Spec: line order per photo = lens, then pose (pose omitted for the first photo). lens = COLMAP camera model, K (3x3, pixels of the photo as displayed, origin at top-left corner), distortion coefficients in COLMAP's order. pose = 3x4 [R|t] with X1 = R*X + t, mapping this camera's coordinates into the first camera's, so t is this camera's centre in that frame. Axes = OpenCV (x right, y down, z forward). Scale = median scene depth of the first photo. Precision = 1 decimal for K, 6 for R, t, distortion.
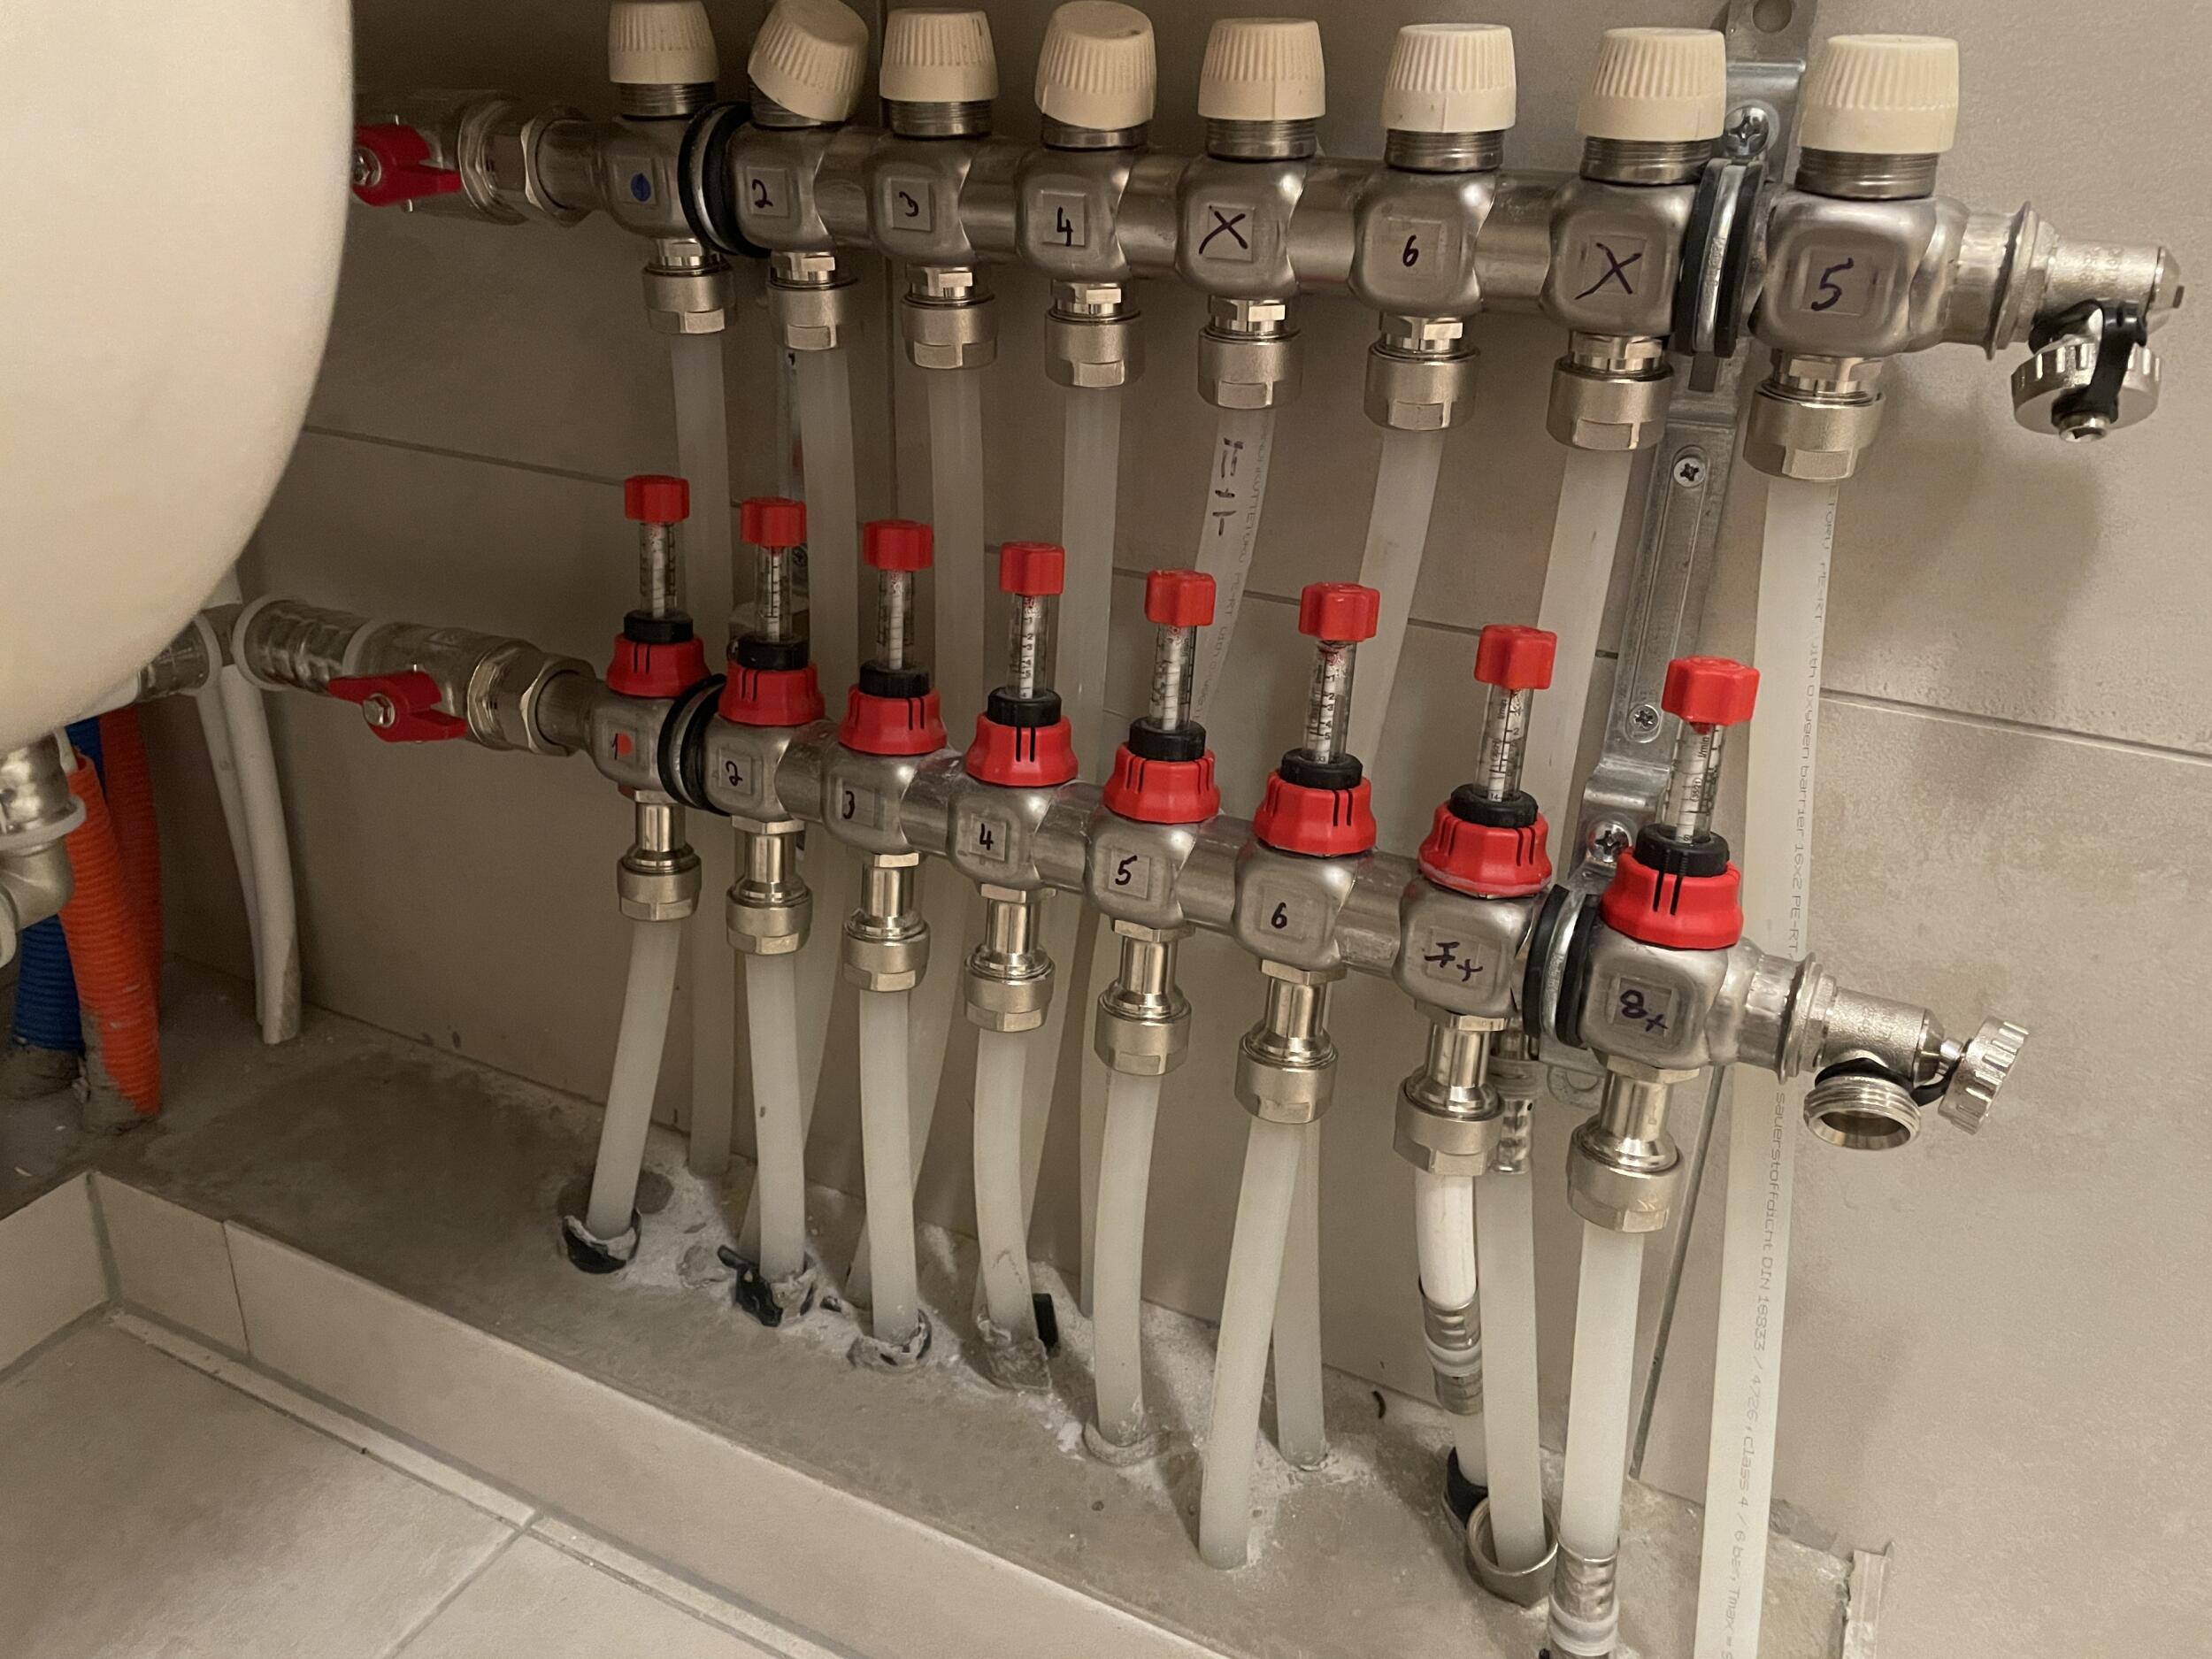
lens RADIAL K [[1680.2, 0, 1106.0], [0, 1680.2, 829.5], [0, 0, 1]] dist [0.055041, -0.099427]
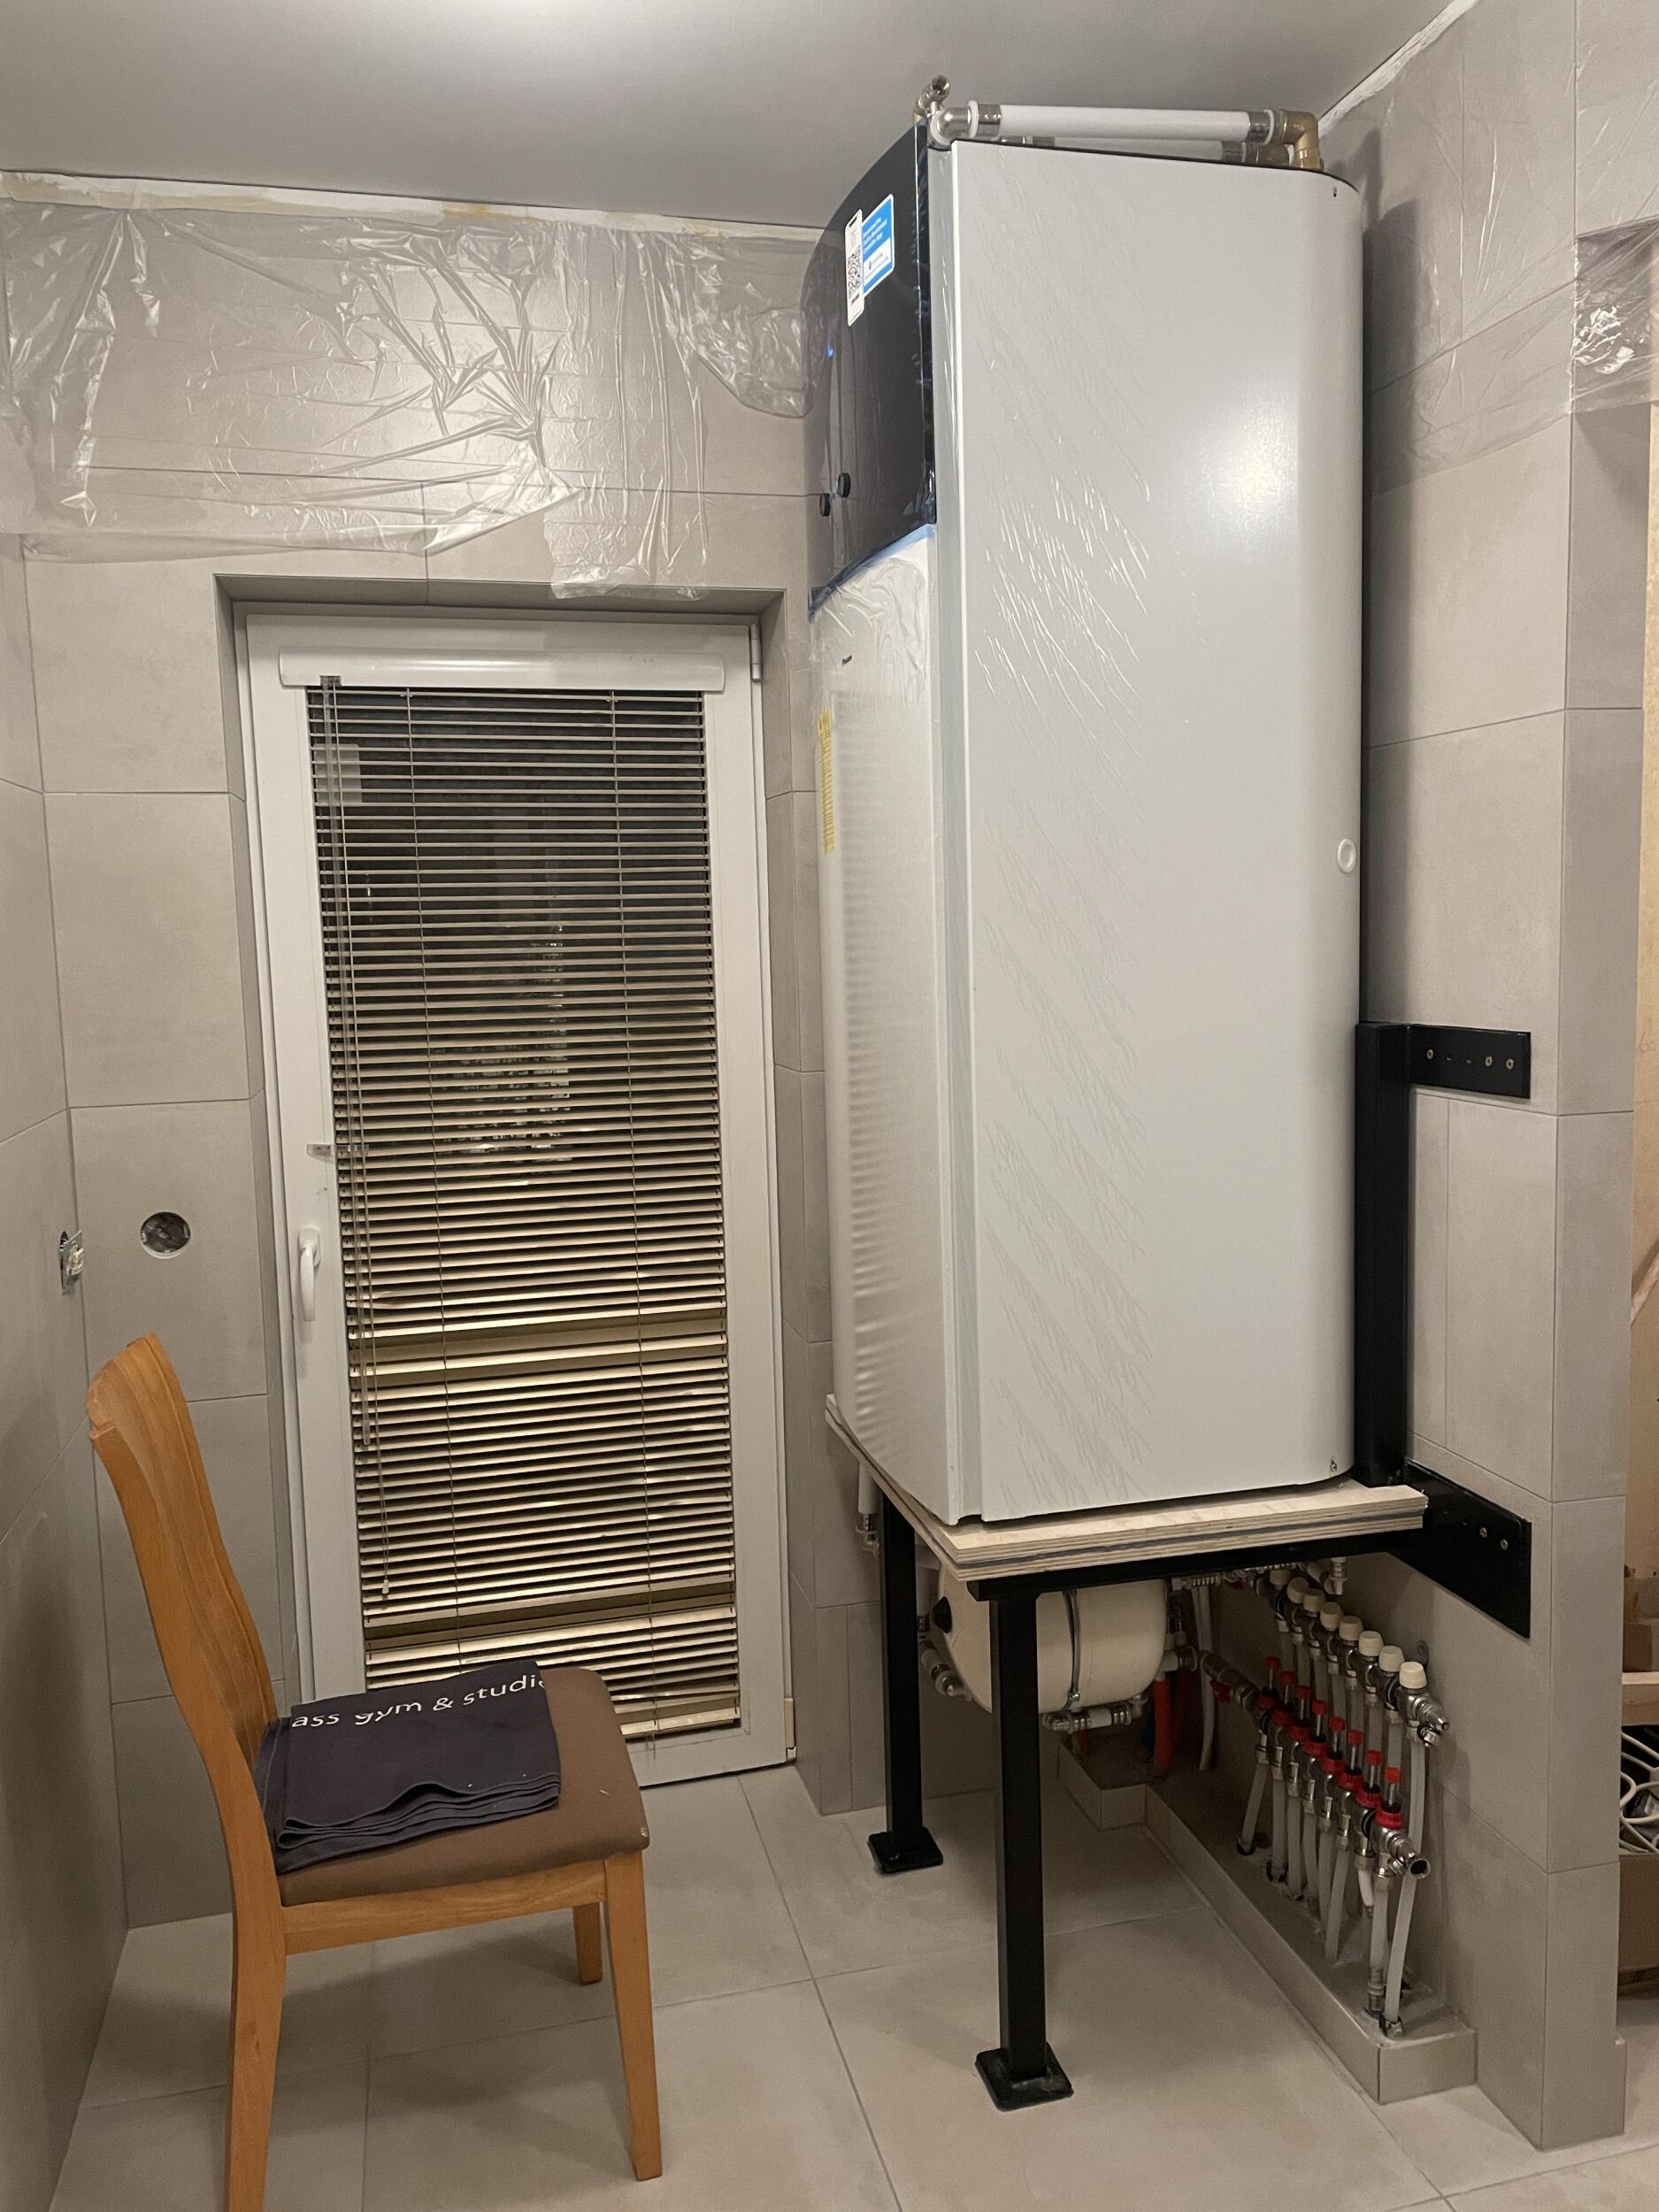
lens RADIAL K [[1680.2, 0, 829.5], [0, 1680.2, 1106.0], [0, 0, 1]] dist [0.055041, -0.099427]
pose [[0.641348, 0.035421, -0.766432, 2.039864], [-0.277690, 0.941928, -0.188839, -0.362120], [0.715235, 0.333942, 0.613940, -2.666207]]
